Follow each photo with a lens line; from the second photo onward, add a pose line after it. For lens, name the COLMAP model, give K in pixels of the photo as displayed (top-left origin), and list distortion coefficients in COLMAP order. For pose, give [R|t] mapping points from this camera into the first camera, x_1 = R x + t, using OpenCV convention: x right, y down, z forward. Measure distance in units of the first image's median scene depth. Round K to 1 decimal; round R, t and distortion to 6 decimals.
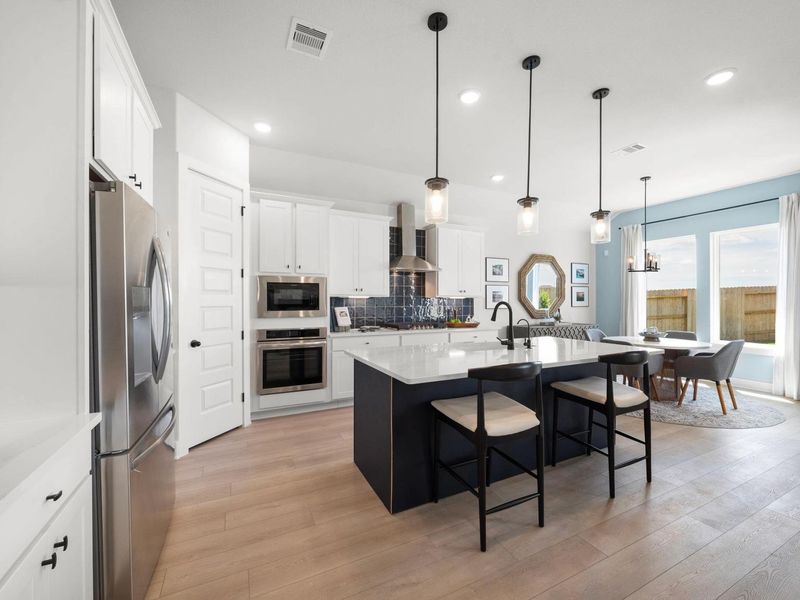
lens RADIAL K [[335.1, 0, 398.2], [0, 335.1, 297.4], [0, 0, 1]] dist [-0.014836, 0.000199]
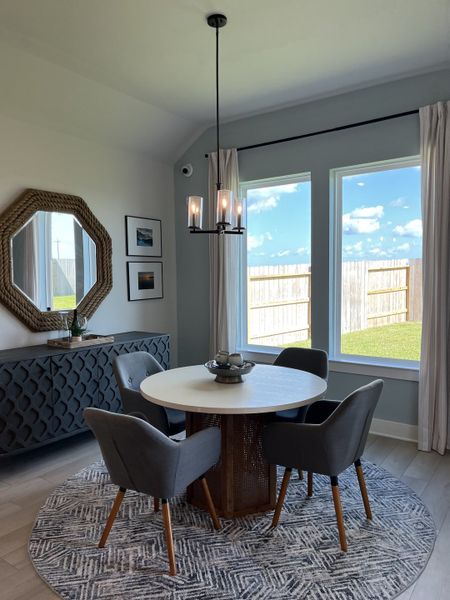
lens RADIAL K [[452.9, 0, 221.5], [0, 452.9, 299.2], [0, 0, 1]] dist [0.007716, -0.001384]
pose [[0.874886, -0.043332, 0.482386, 0.441511], [0.019708, 0.998350, 0.053937, -0.013391], [-0.483927, -0.037682, 0.874296, 0.447833]]
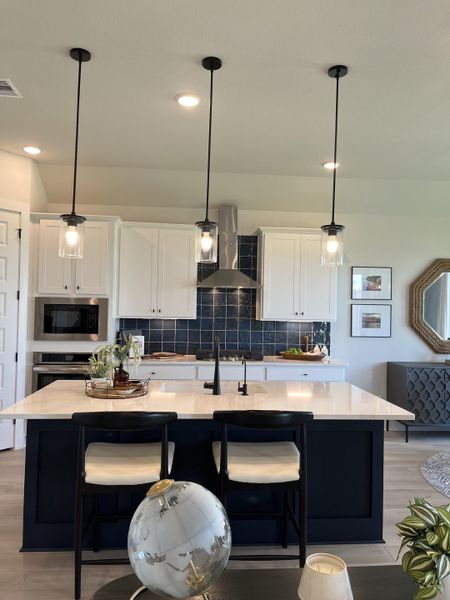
lens RADIAL K [[452.9, 0, 222.5], [0, 452.9, 294.8], [0, 0, 1]] dist [0.007716, -0.001384]
pose [[0.932425, 0.008846, -0.361254, 0.439696], [-0.016020, 0.999729, -0.016870, -0.044342], [0.361007, 0.021517, 0.932315, -0.038001]]
